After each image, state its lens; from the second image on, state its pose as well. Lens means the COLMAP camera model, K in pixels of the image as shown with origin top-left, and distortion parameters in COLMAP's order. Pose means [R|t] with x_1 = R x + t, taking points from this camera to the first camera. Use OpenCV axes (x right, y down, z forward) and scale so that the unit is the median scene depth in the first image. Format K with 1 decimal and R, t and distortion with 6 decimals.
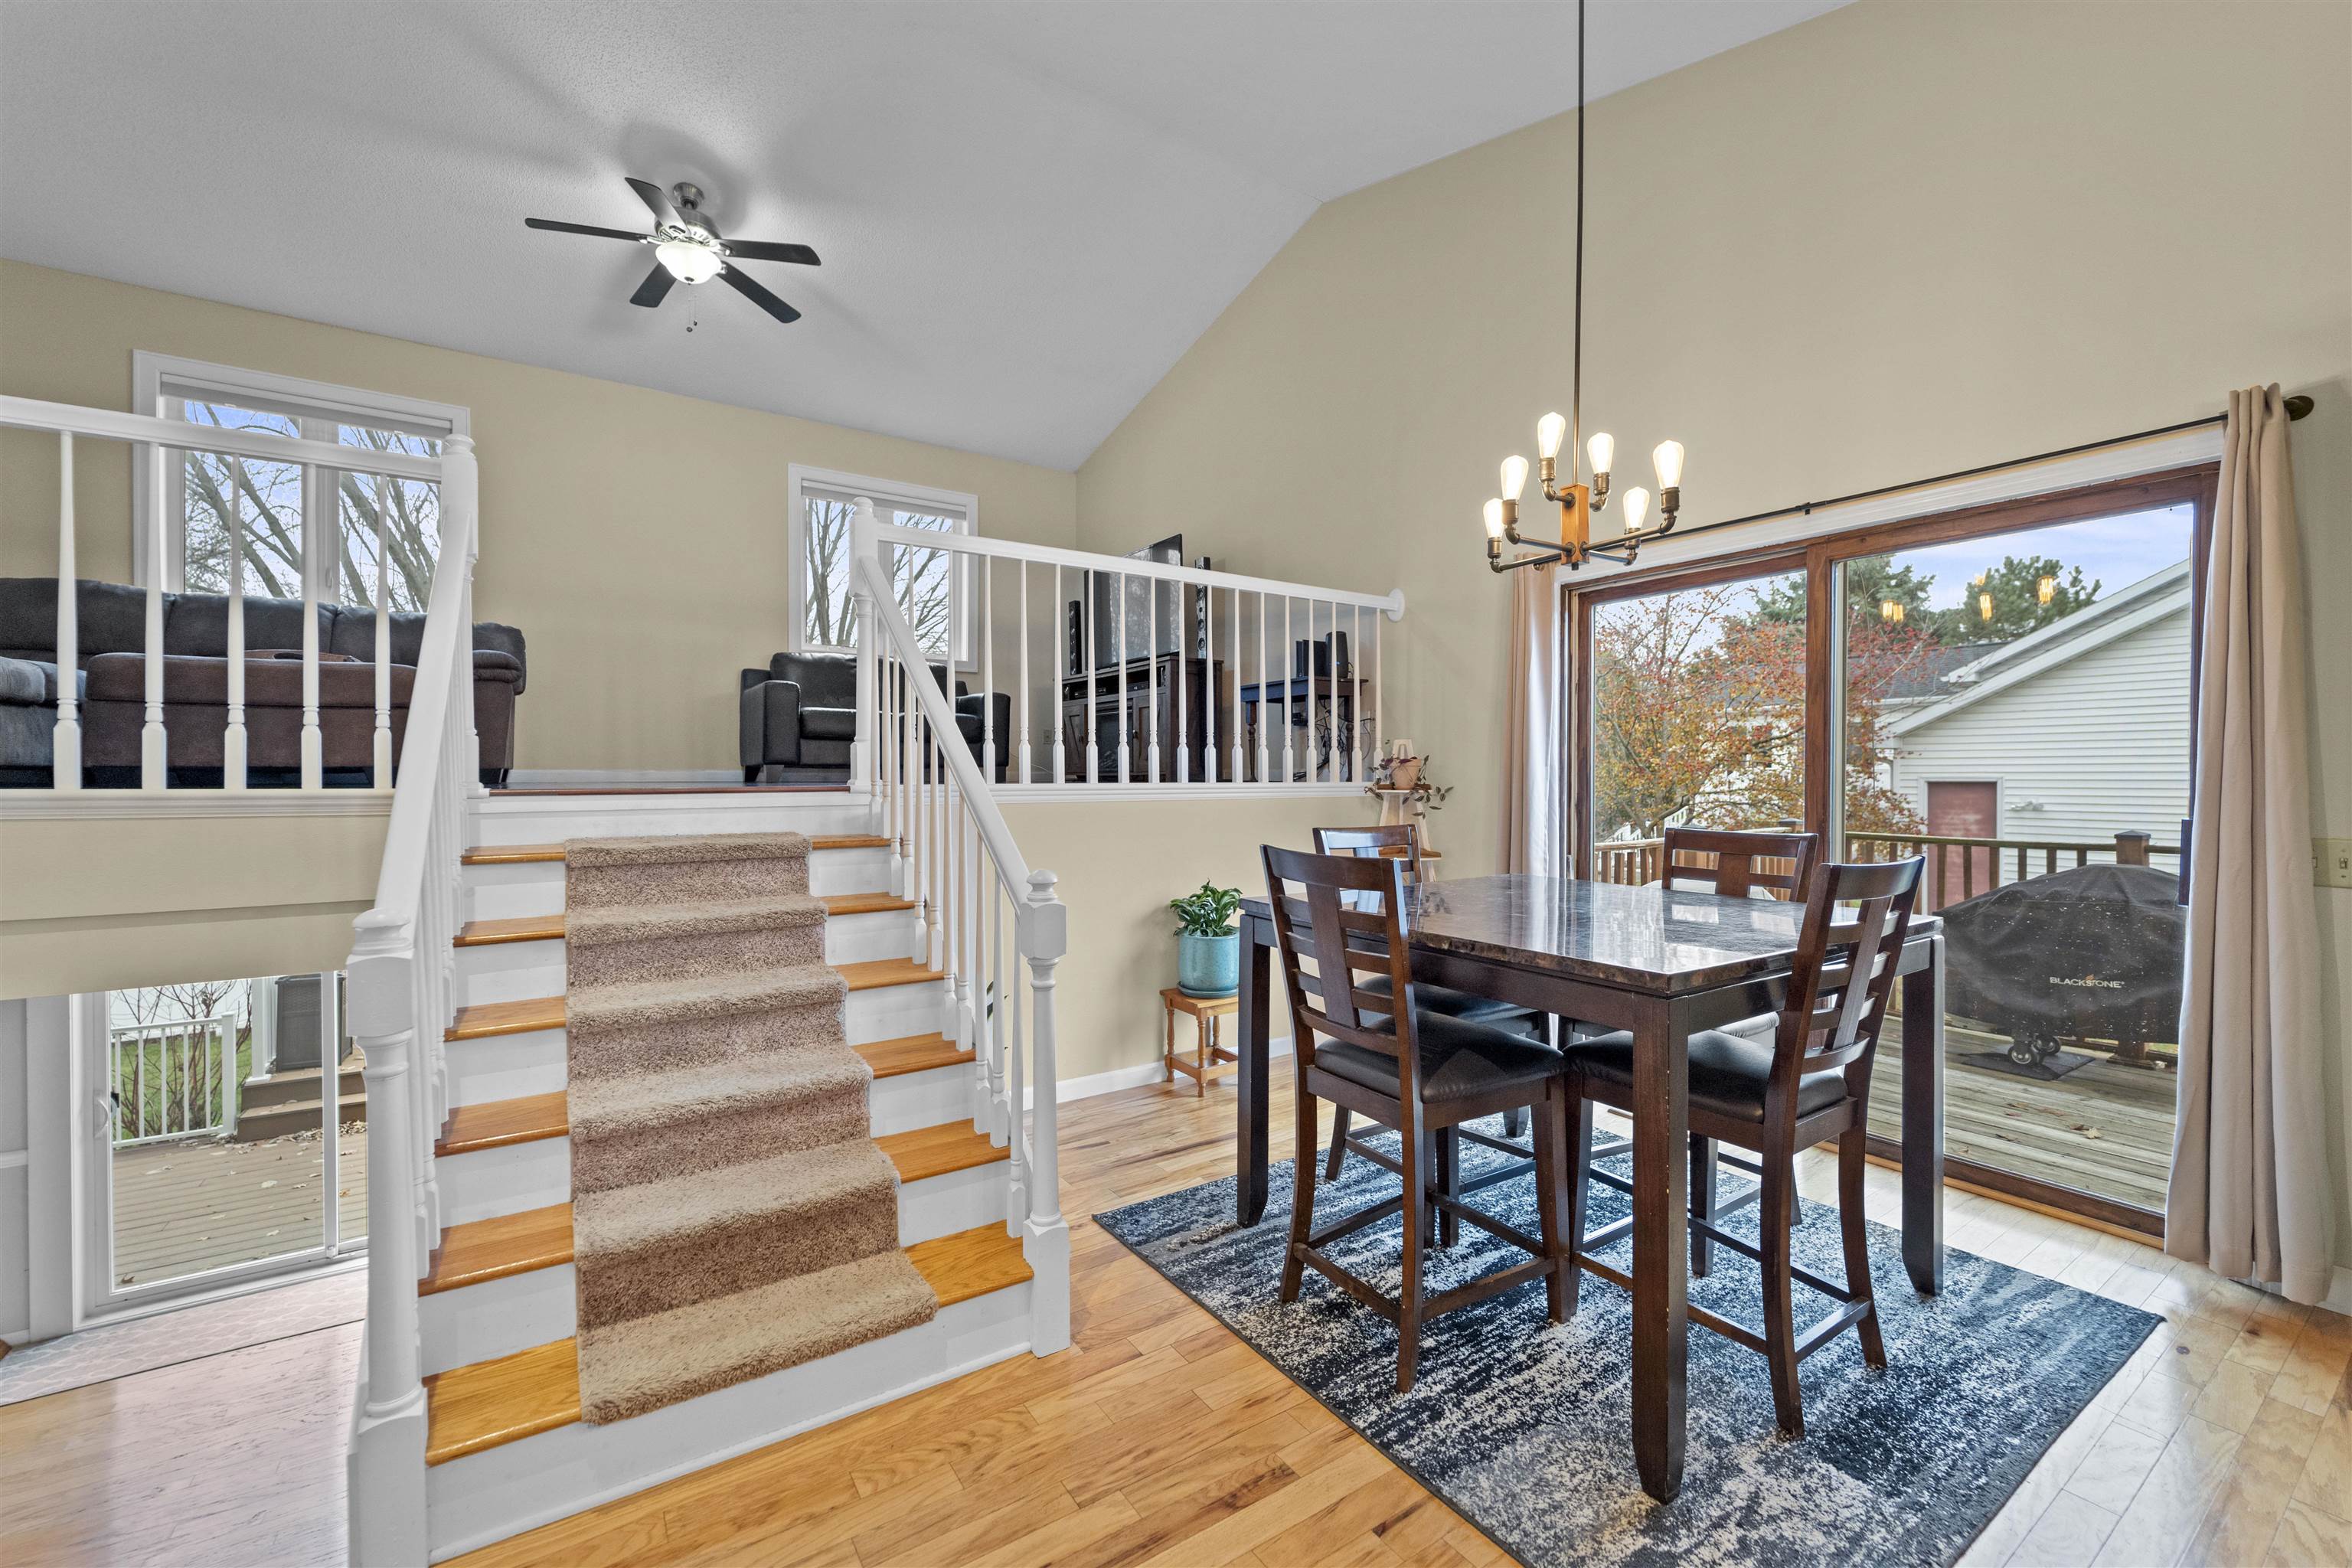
lens RADIAL K [[947.0, 0, 1180.3], [0, 947.0, 787.7], [0, 0, 1]] dist [0.000048, -0.000375]
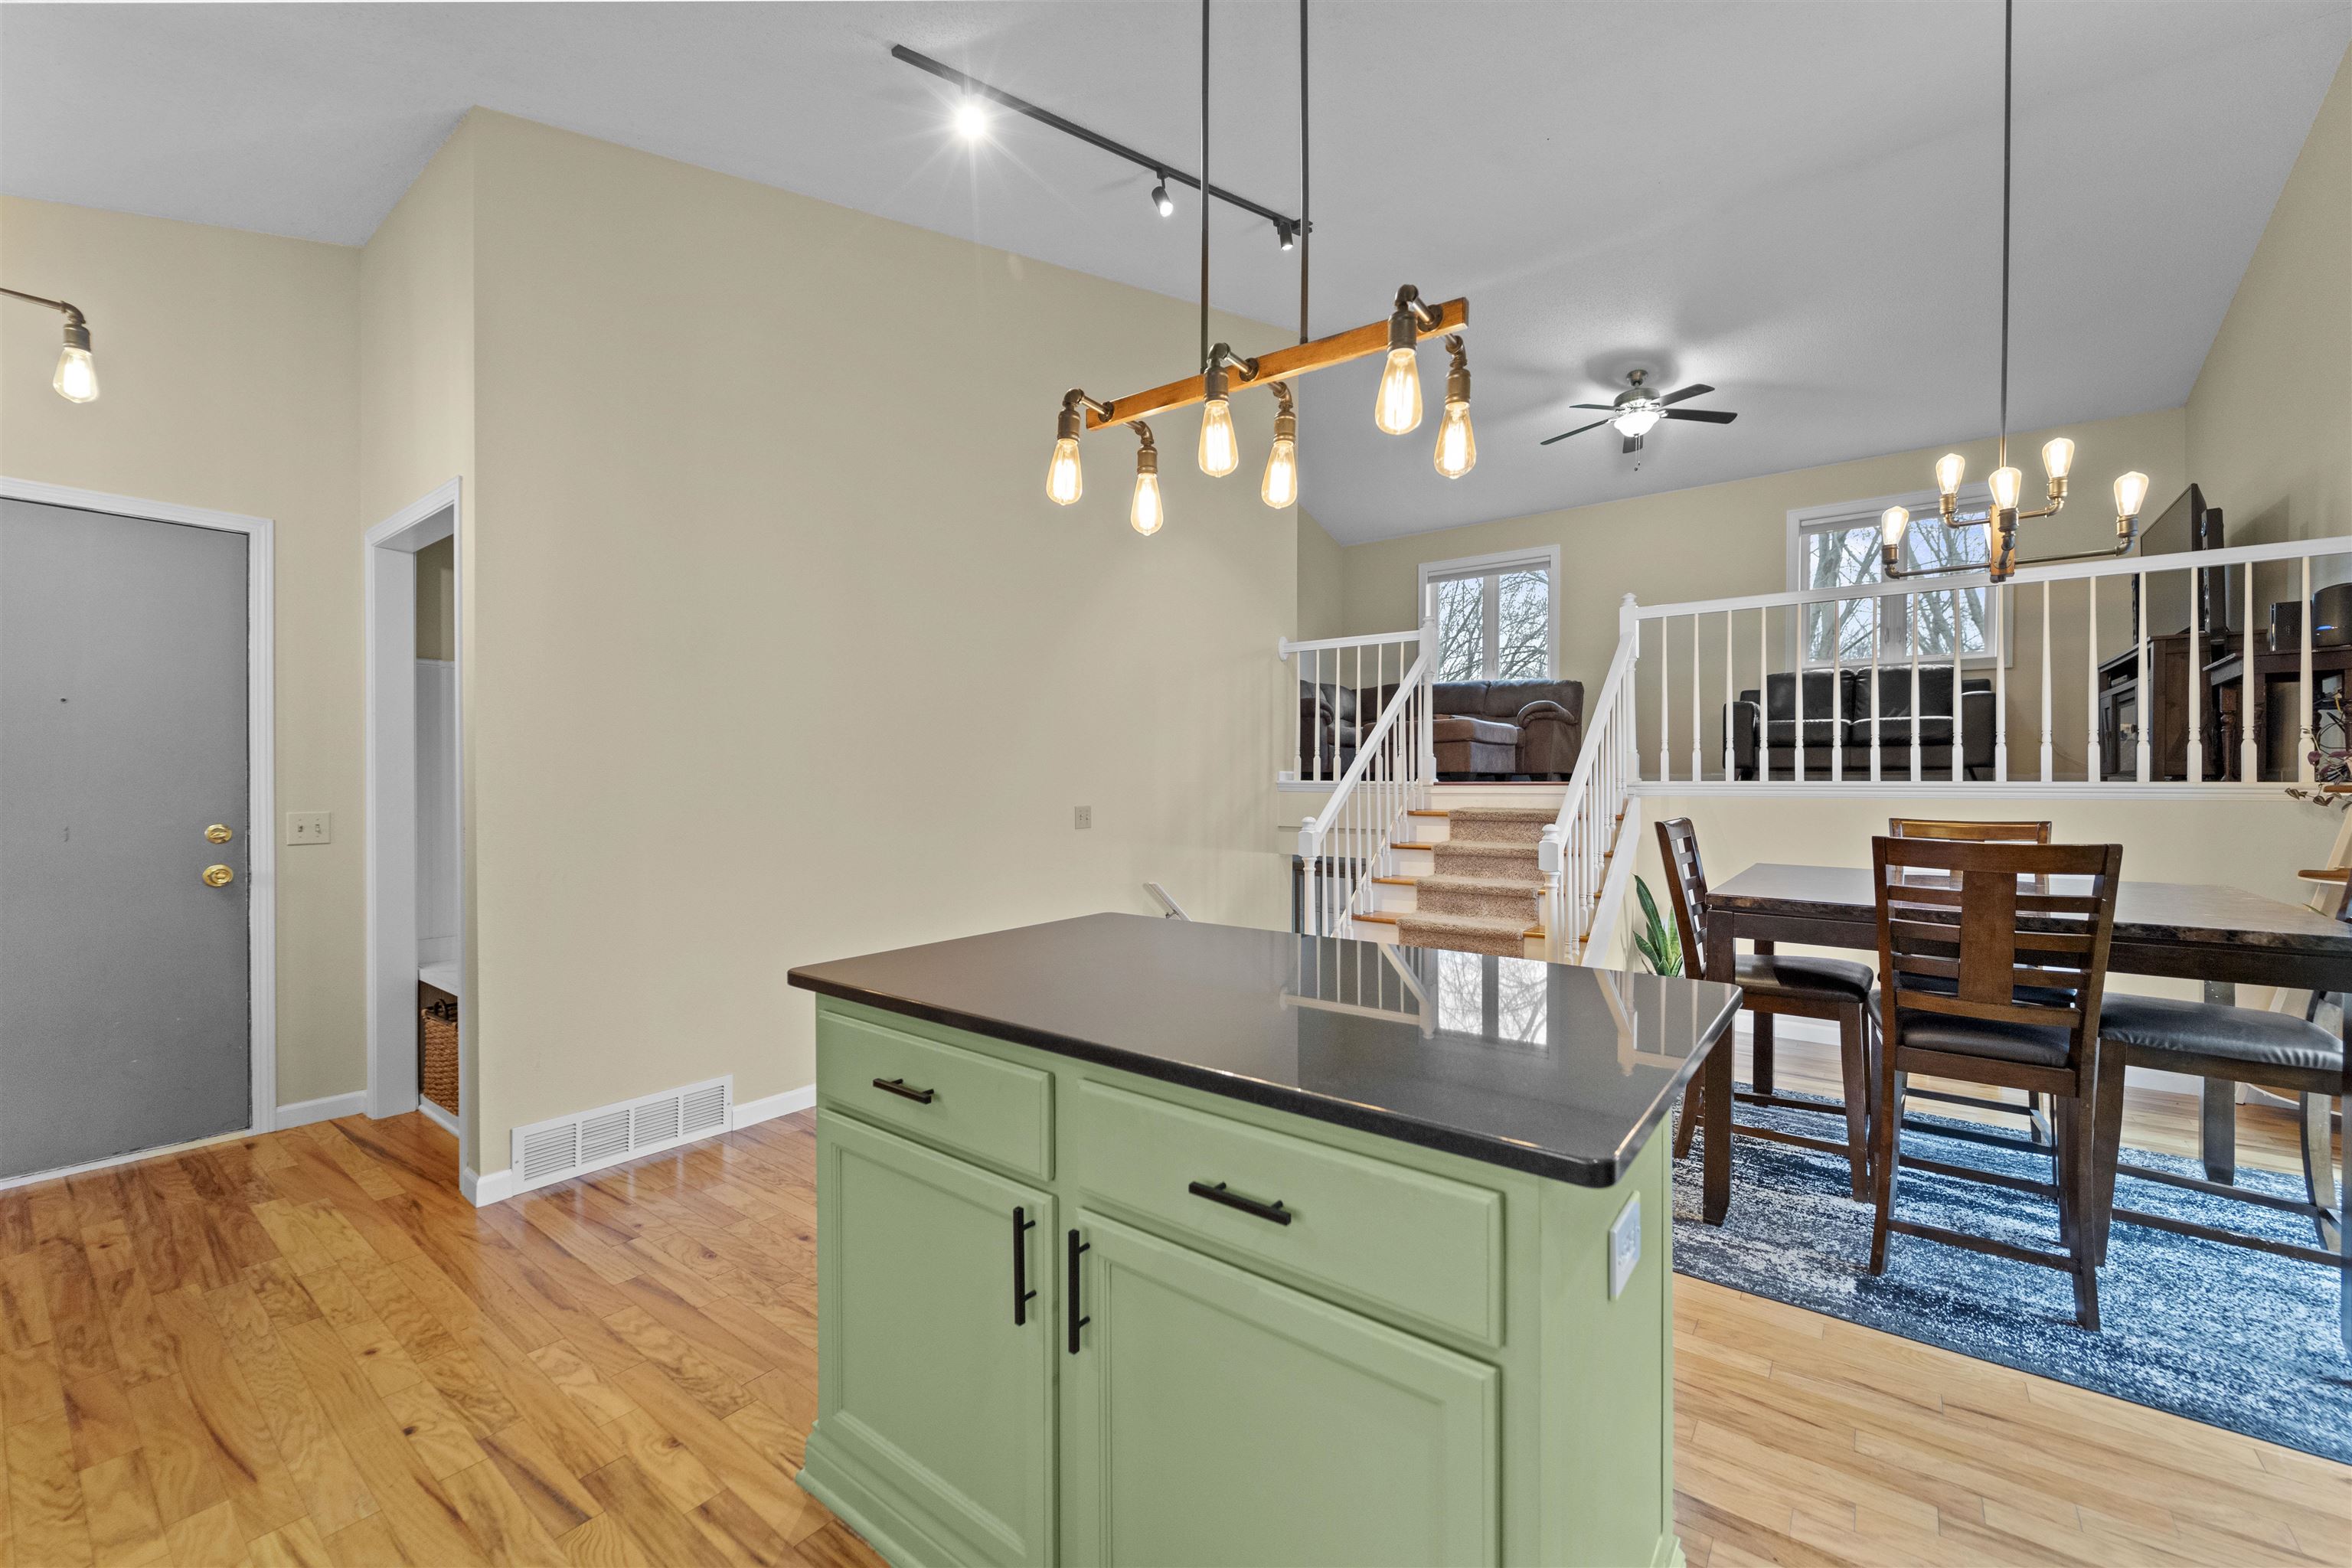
lens RADIAL K [[933.9, 0, 1165.3], [0, 933.9, 786.1], [0, 0, 1]] dist [-0.002486, -0.000301]
pose [[0.318950, 0.006198, -0.947751, 0.621736], [-0.013567, 0.999906, 0.001974, 0.008544], [0.947674, 0.012229, 0.319004, -0.138144]]
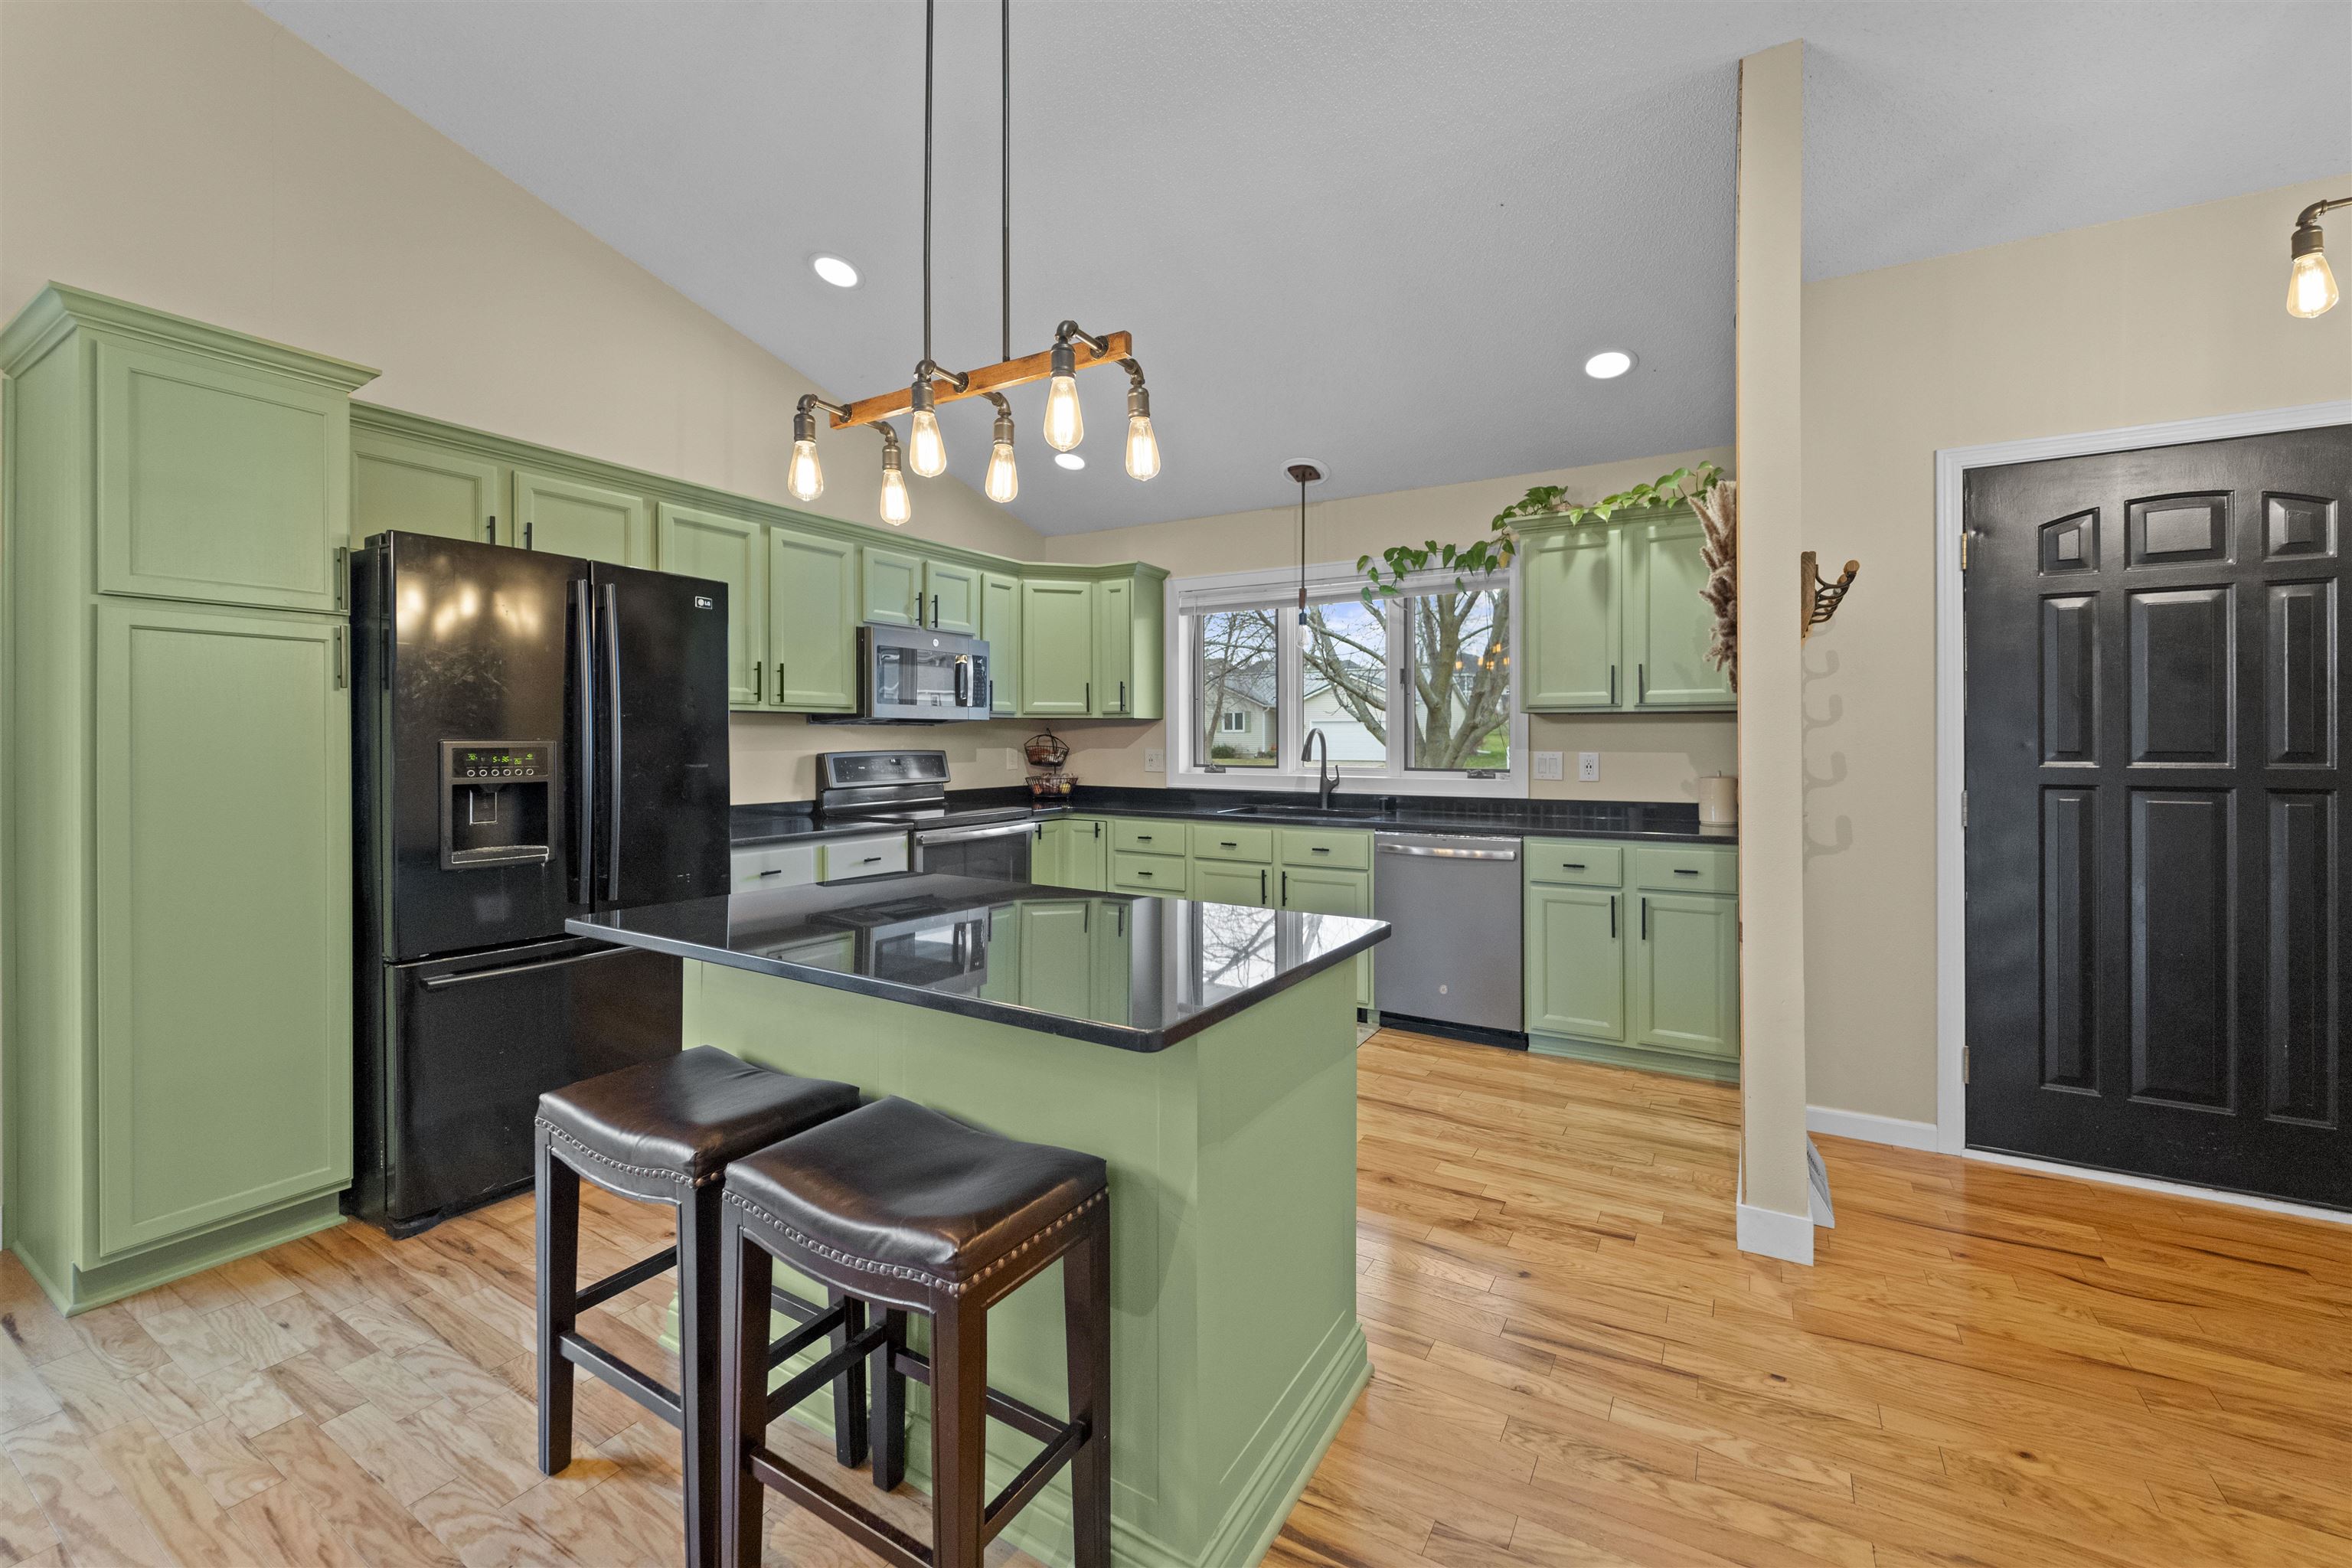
lens RADIAL K [[952.4, 0, 1177.9], [0, 952.4, 742.8], [0, 0, 1]] dist [0.000007, -0.000236]
pose [[-0.429398, -0.003420, 0.903109, -0.111622], [0.011538, 0.999890, 0.009273, 0.000873], [-0.903041, 0.014402, -0.429312, 0.099851]]
